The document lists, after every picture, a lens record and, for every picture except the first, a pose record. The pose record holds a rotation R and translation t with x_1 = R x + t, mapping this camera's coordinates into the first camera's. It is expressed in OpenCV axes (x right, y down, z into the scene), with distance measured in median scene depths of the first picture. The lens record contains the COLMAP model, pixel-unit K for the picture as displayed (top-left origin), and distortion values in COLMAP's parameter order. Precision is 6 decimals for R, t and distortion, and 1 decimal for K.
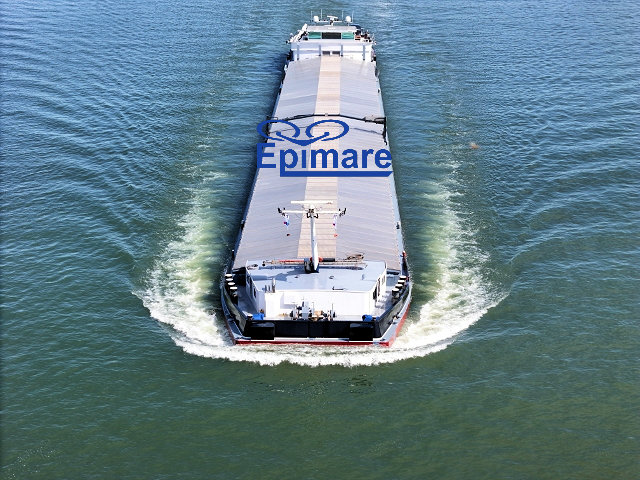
lens RADIAL K [[1347.0, 0, 320.0], [0, 1347.0, 240.0], [0, 0, 1]] dist [-0.224682, 0.238700]
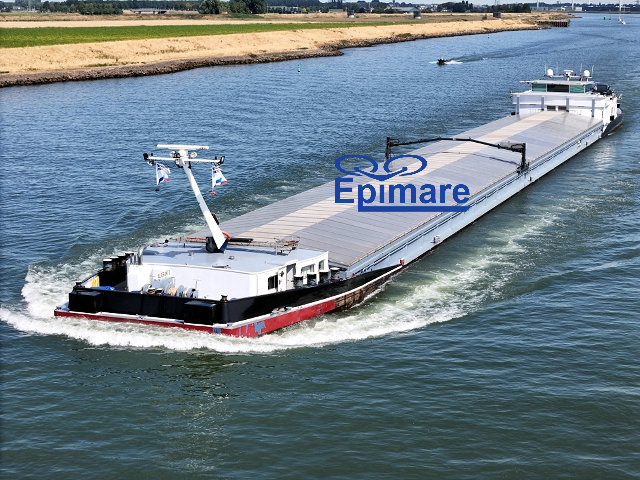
lens RADIAL K [[1347.0, 0, 320.0], [0, 1347.0, 240.0], [0, 0, 1]] dist [-0.224682, 0.238700]
pose [[0.938771, 0.058953, -0.339459, 0.163031], [-0.098584, 0.990021, -0.100699, 0.046522], [0.330135, 0.127999, 0.935215, 0.157301]]
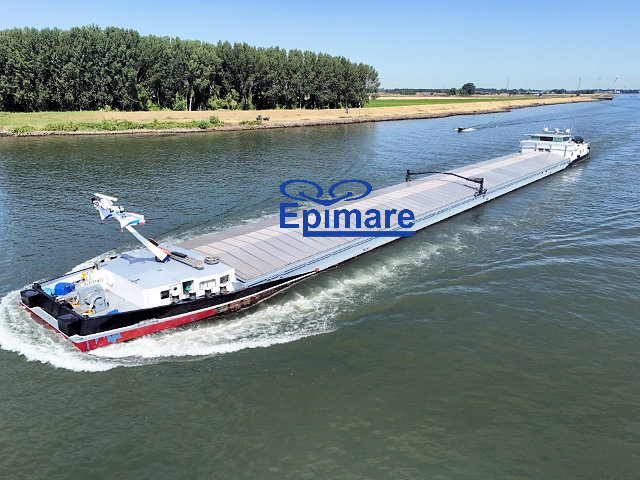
lens RADIAL K [[460.6, 0, 320.0], [0, 460.6, 240.0], [0, 0, 1]] dist [0.120210, -0.120677]
pose [[0.752198, 0.206151, -0.625859, 0.184525], [-0.196832, 0.976732, 0.085160, -0.028372], [0.628852, 0.059132, 0.775273, 0.397524]]
